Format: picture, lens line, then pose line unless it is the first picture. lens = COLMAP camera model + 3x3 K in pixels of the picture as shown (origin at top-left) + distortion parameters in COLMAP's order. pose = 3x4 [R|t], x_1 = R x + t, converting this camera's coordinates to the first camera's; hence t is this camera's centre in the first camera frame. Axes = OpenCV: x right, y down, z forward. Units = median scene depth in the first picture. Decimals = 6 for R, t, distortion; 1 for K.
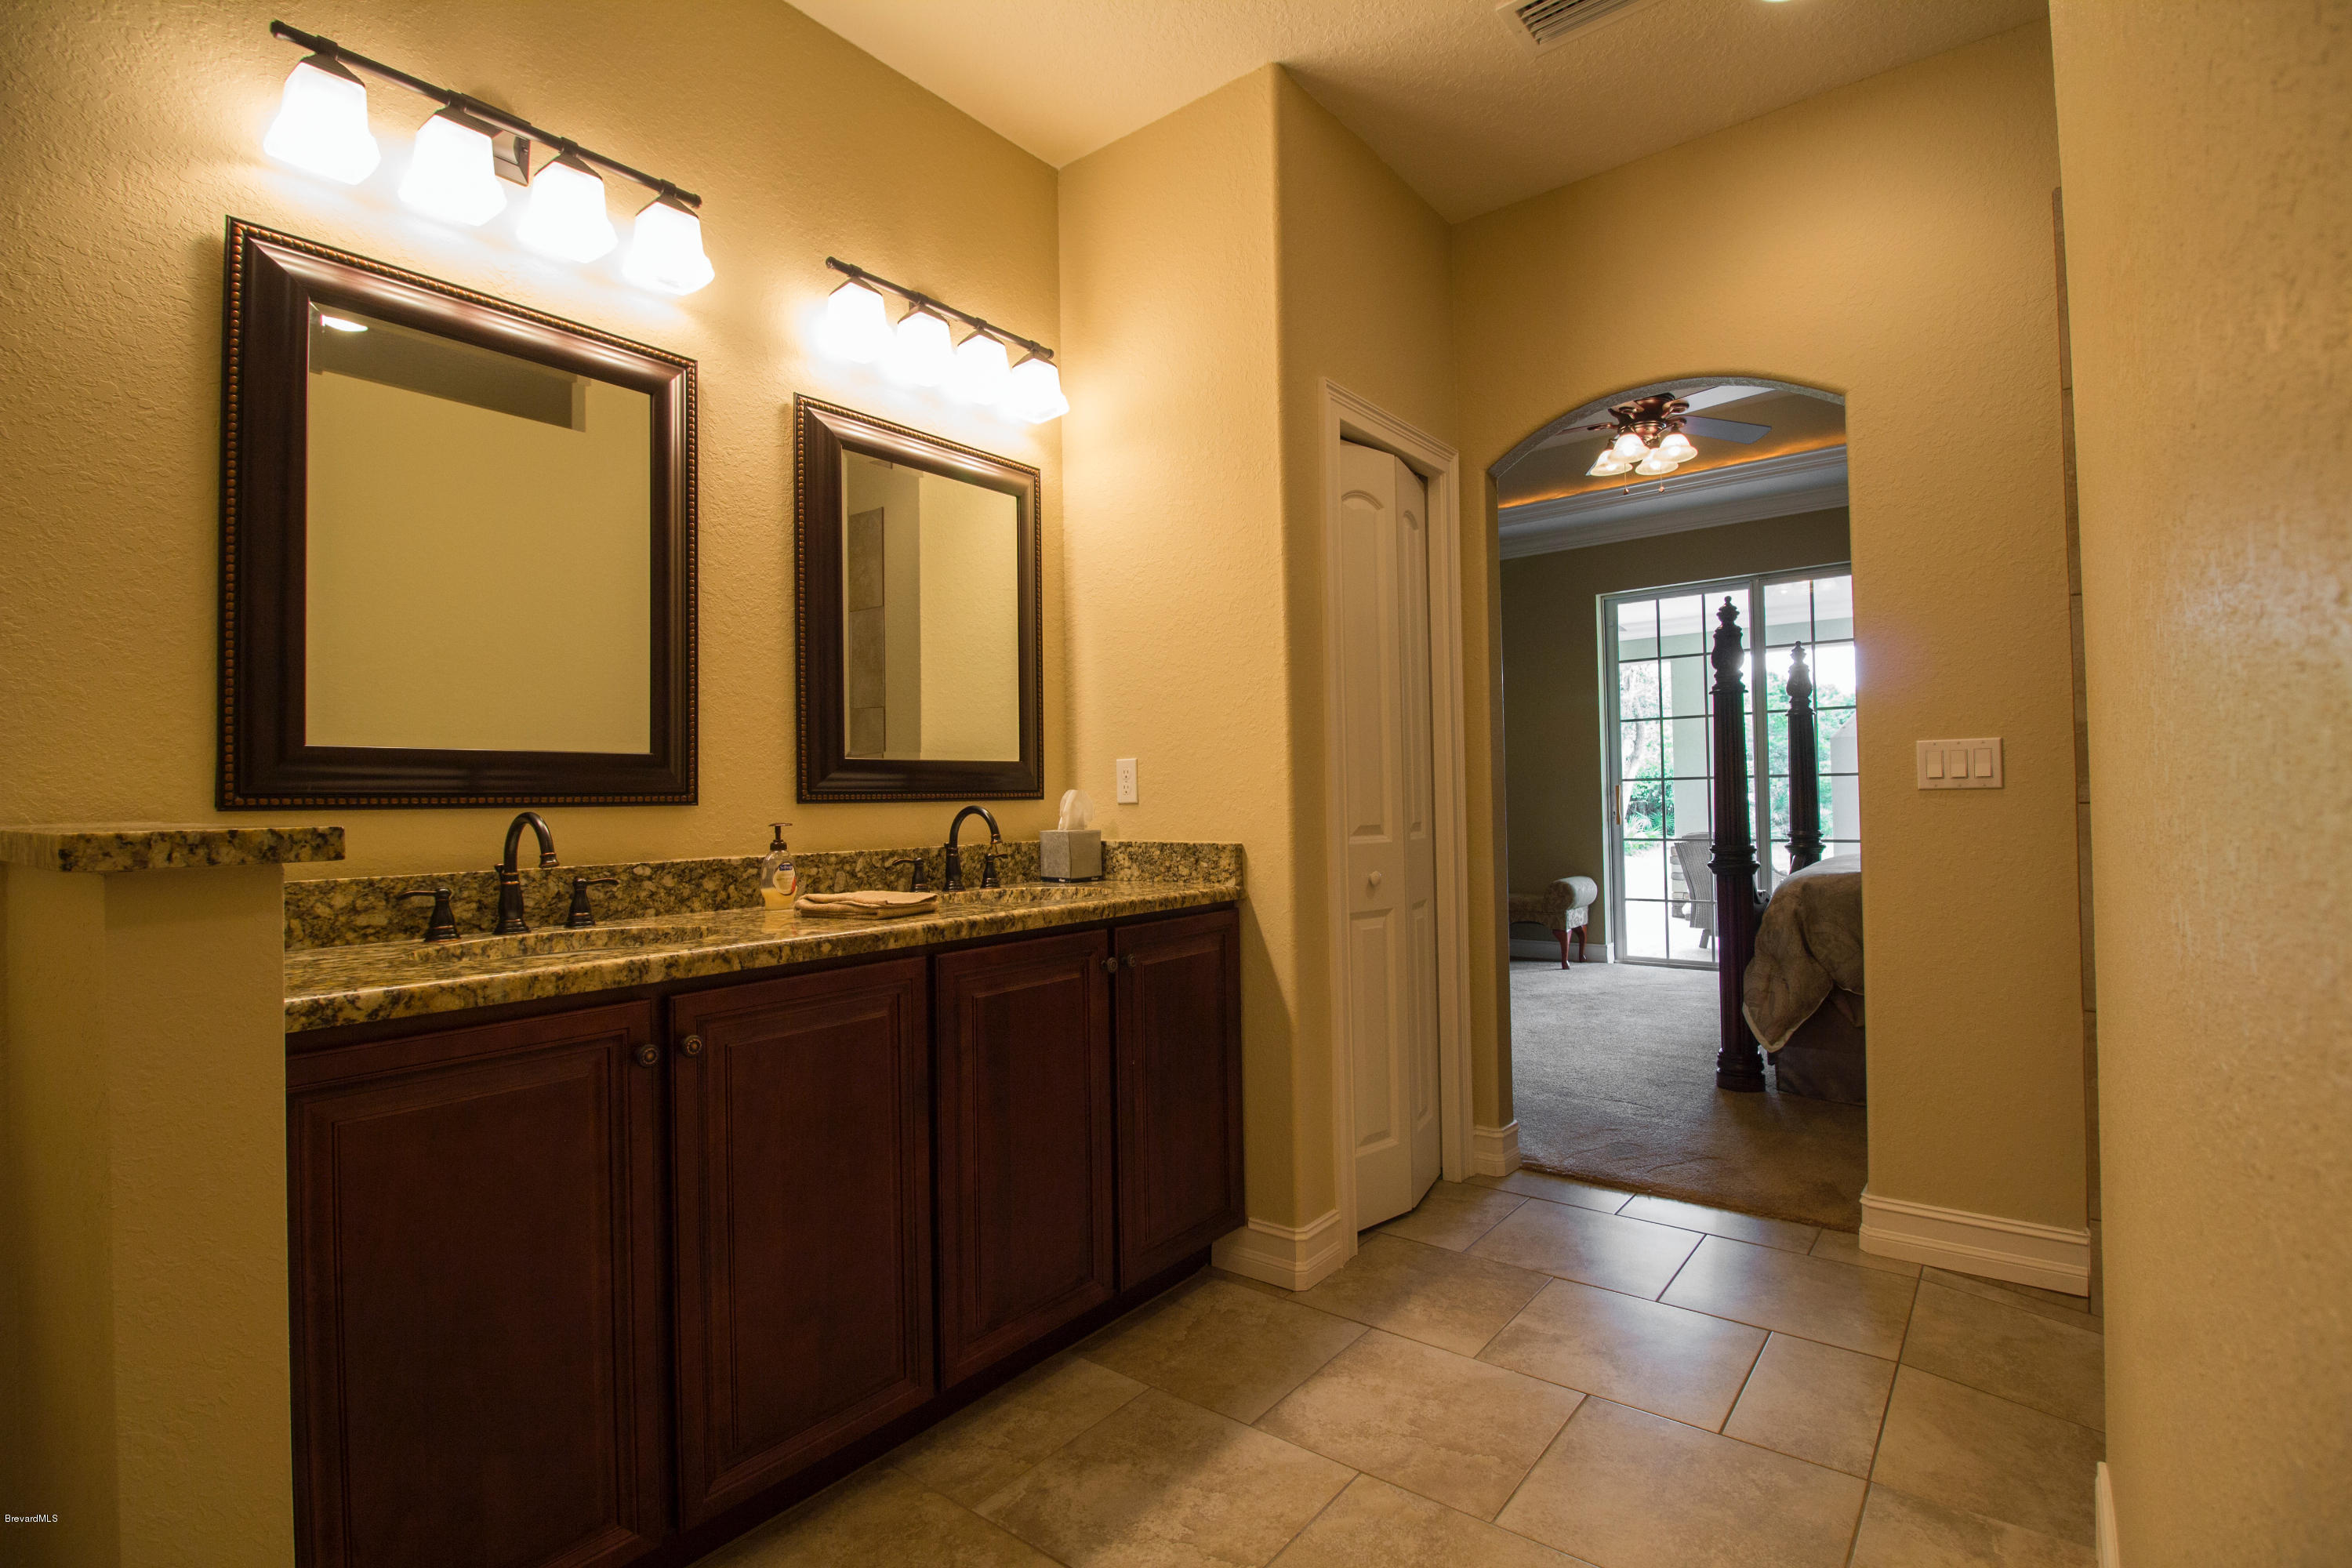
lens RADIAL K [[1102.5, 0, 1185.1], [0, 1102.5, 766.9], [0, 0, 1]] dist [-0.001820, -0.002502]
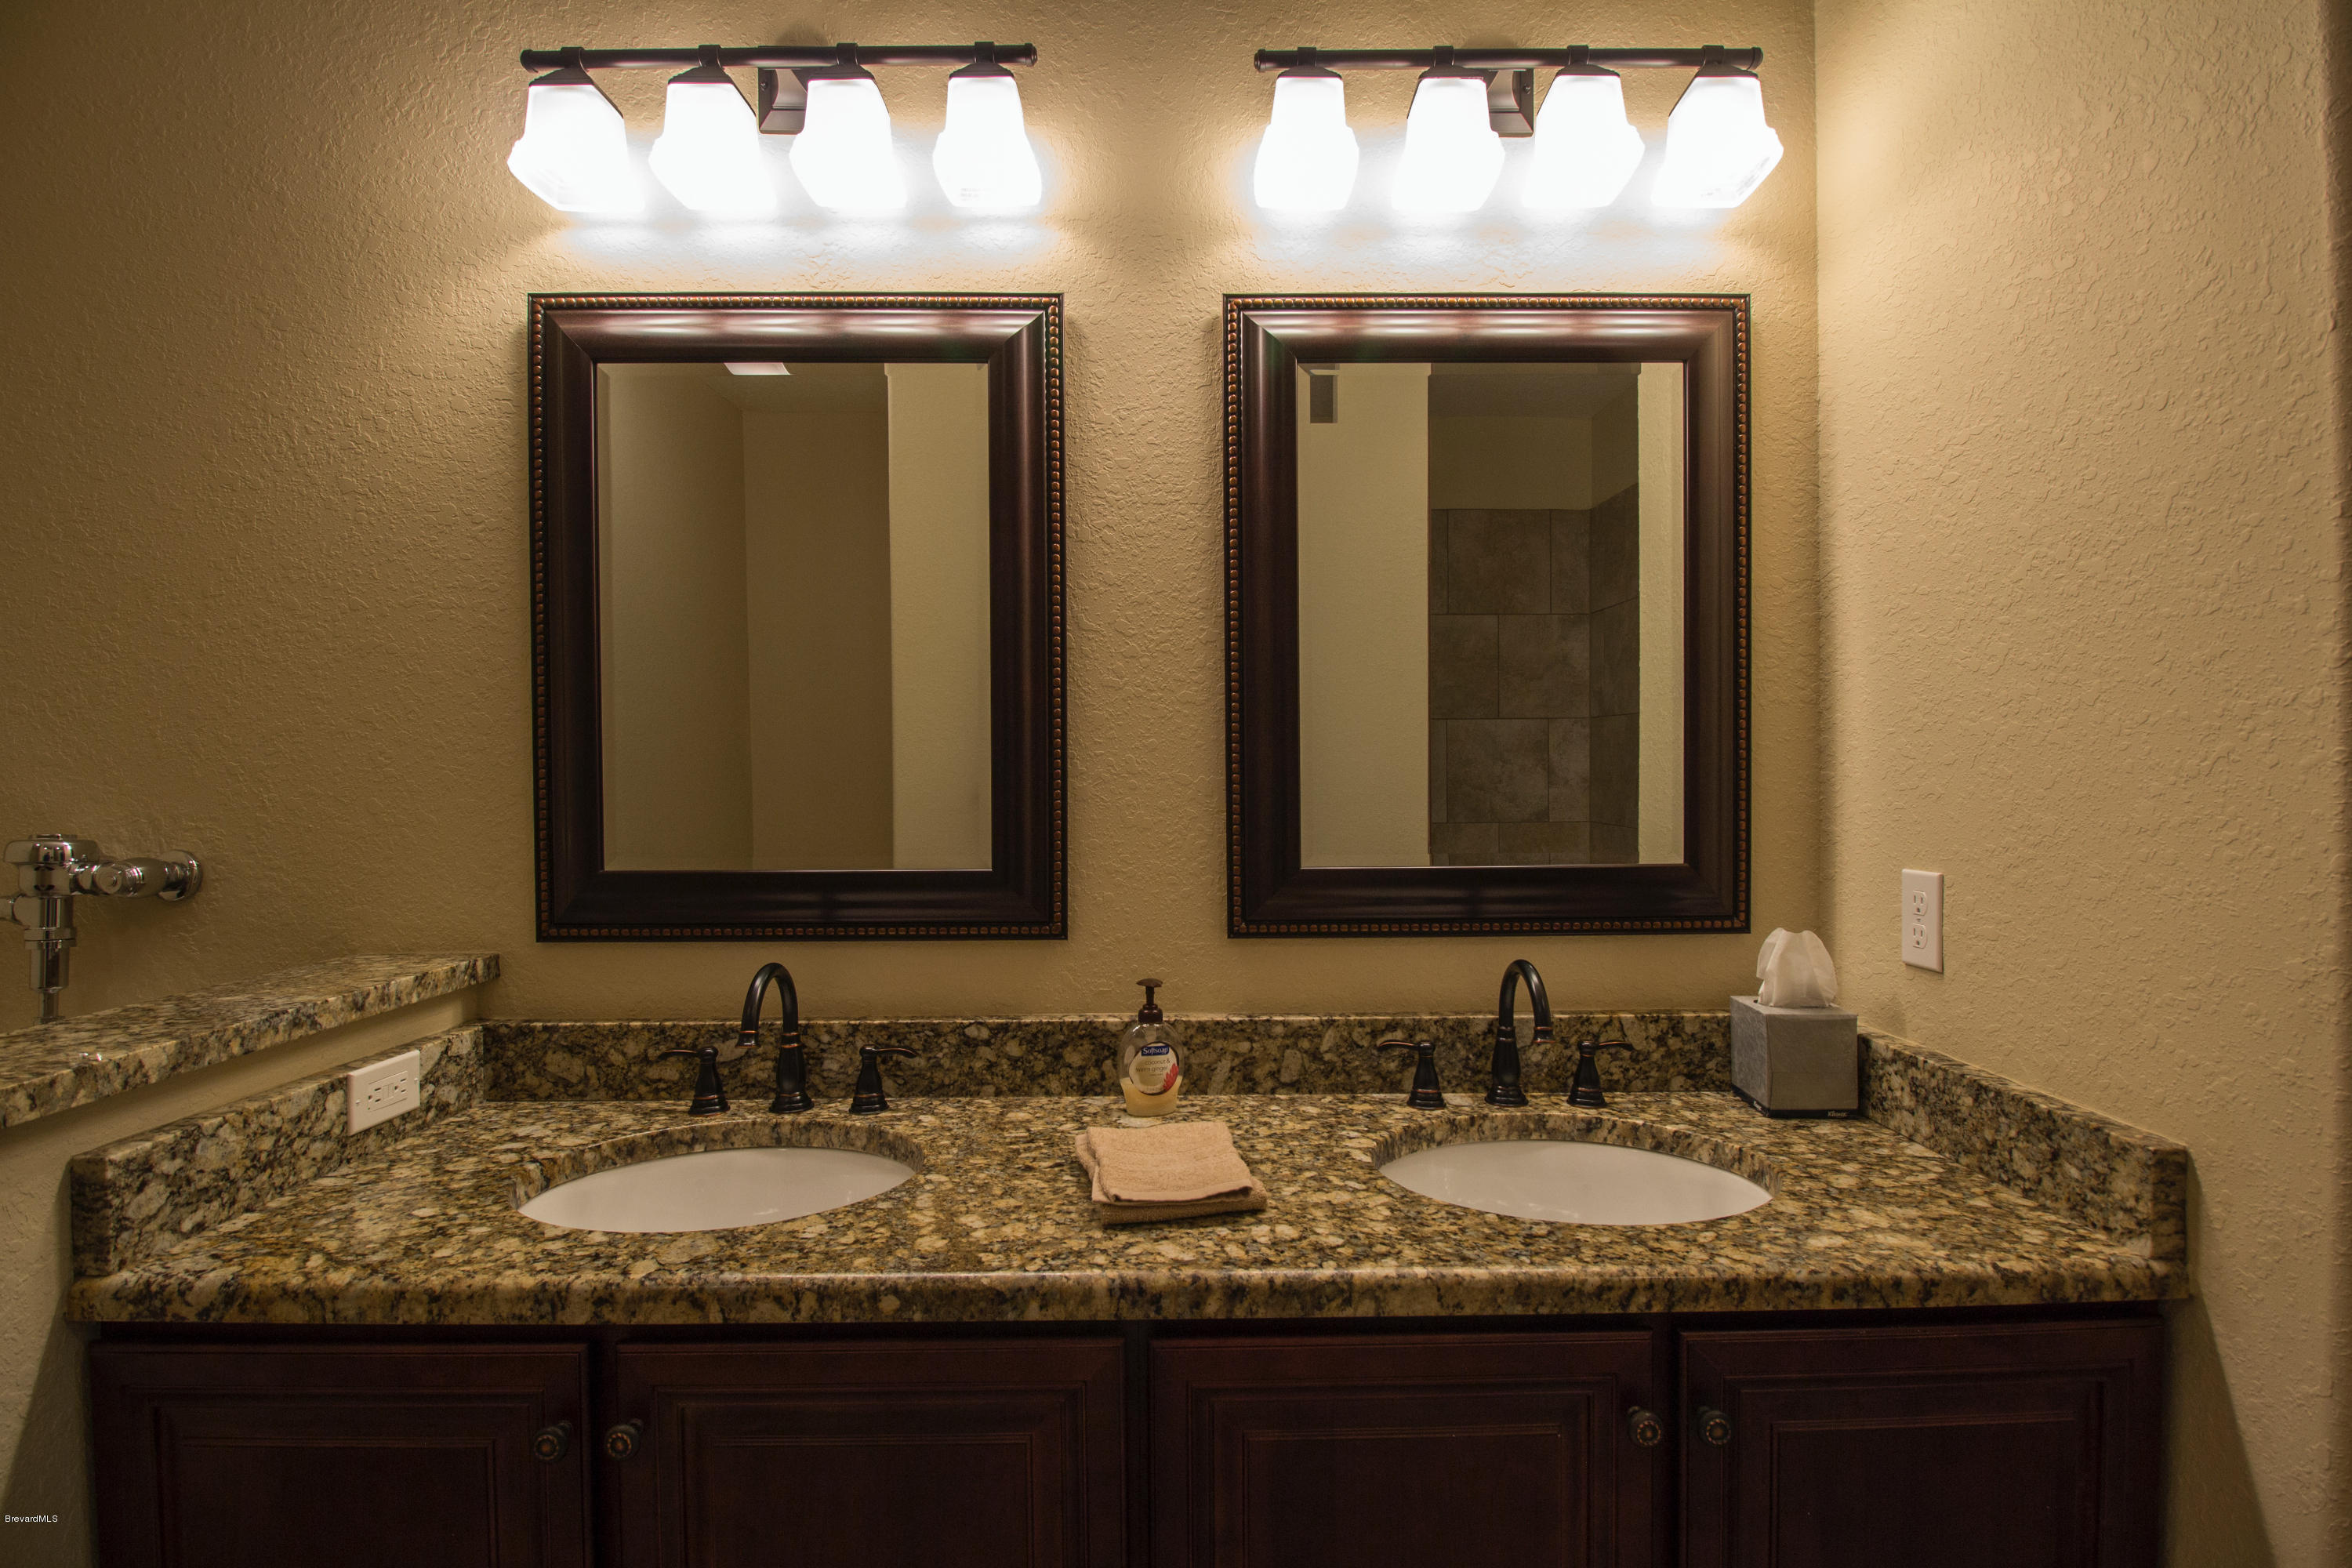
lens RADIAL K [[1134.7, 0, 1167.8], [0, 1134.7, 788.8], [0, 0, 1]] dist [-0.003771, -0.005232]
pose [[0.630321, 0.018763, -0.776108, 0.150741], [0.017998, 0.999086, 0.038771, -0.086057], [0.776126, -0.038407, 0.629407, 0.593555]]
